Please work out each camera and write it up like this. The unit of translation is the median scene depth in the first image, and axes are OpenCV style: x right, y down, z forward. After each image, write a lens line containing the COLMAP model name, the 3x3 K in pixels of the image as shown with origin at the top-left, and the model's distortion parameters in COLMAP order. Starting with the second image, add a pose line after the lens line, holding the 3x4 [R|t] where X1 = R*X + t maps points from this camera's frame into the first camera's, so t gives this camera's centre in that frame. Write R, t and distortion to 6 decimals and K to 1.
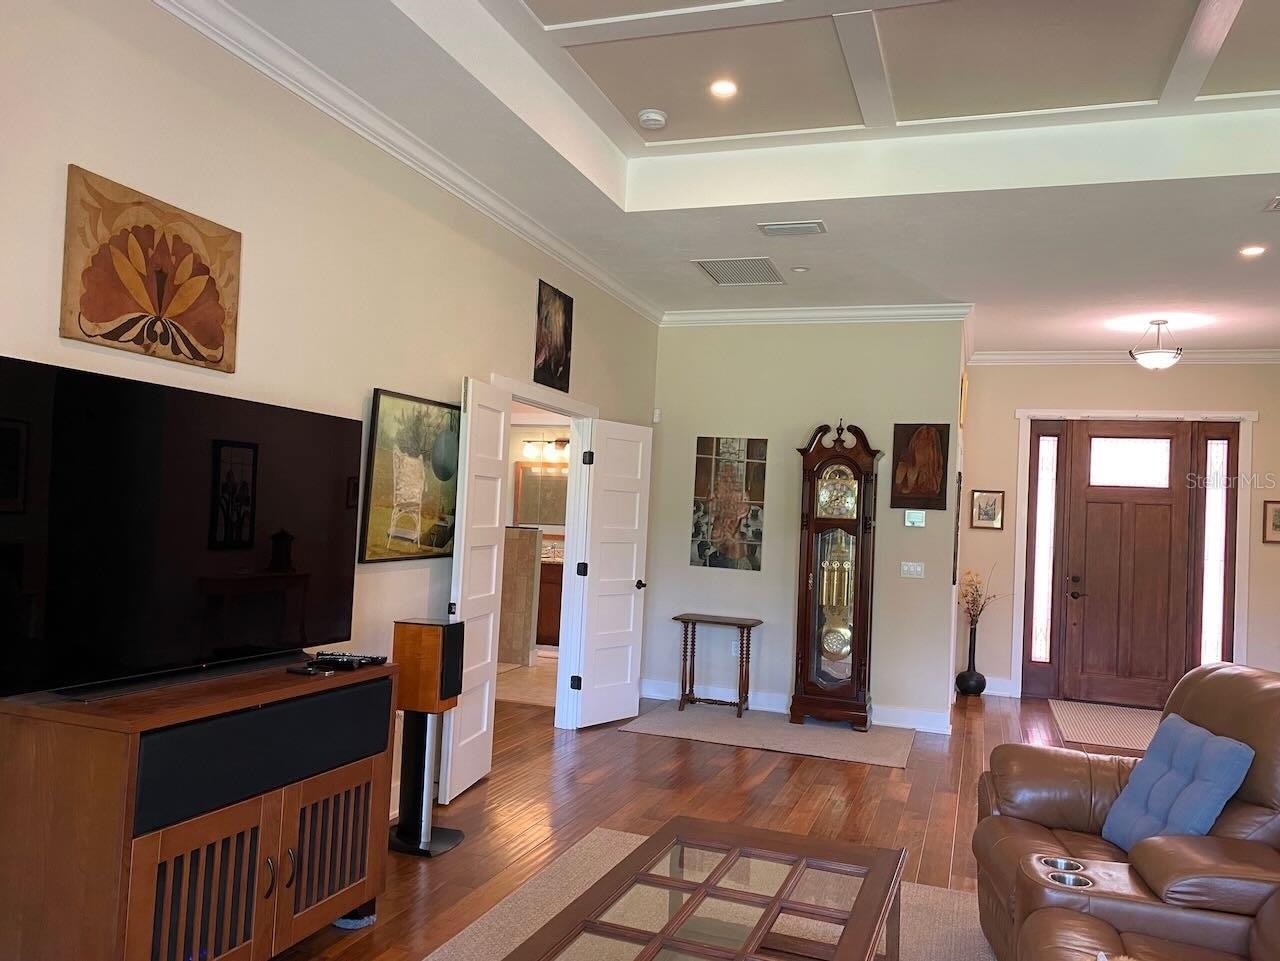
lens RADIAL K [[974.5, 0, 610.7], [0, 974.5, 481.2], [0, 0, 1]] dist [0.012898, -0.002151]
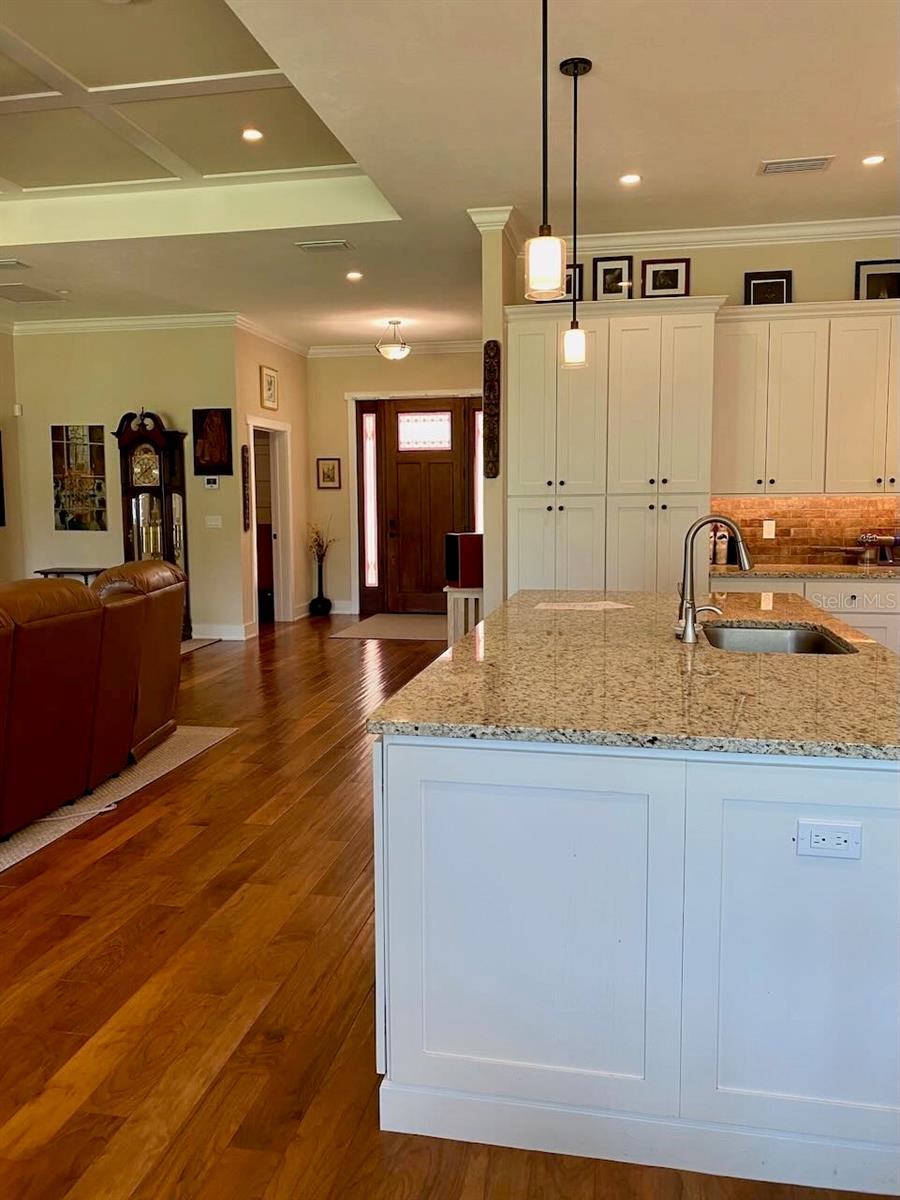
lens RADIAL K [[894.6, 0, 450.0], [0, 894.6, 600.0], [0, 0, 1]] dist [0.084521, -0.119428]
pose [[0.984918, -0.077570, 0.154657, 0.392172], [0.053221, 0.986356, 0.155785, 0.020028], [-0.164631, -0.145204, 0.975609, -0.235255]]
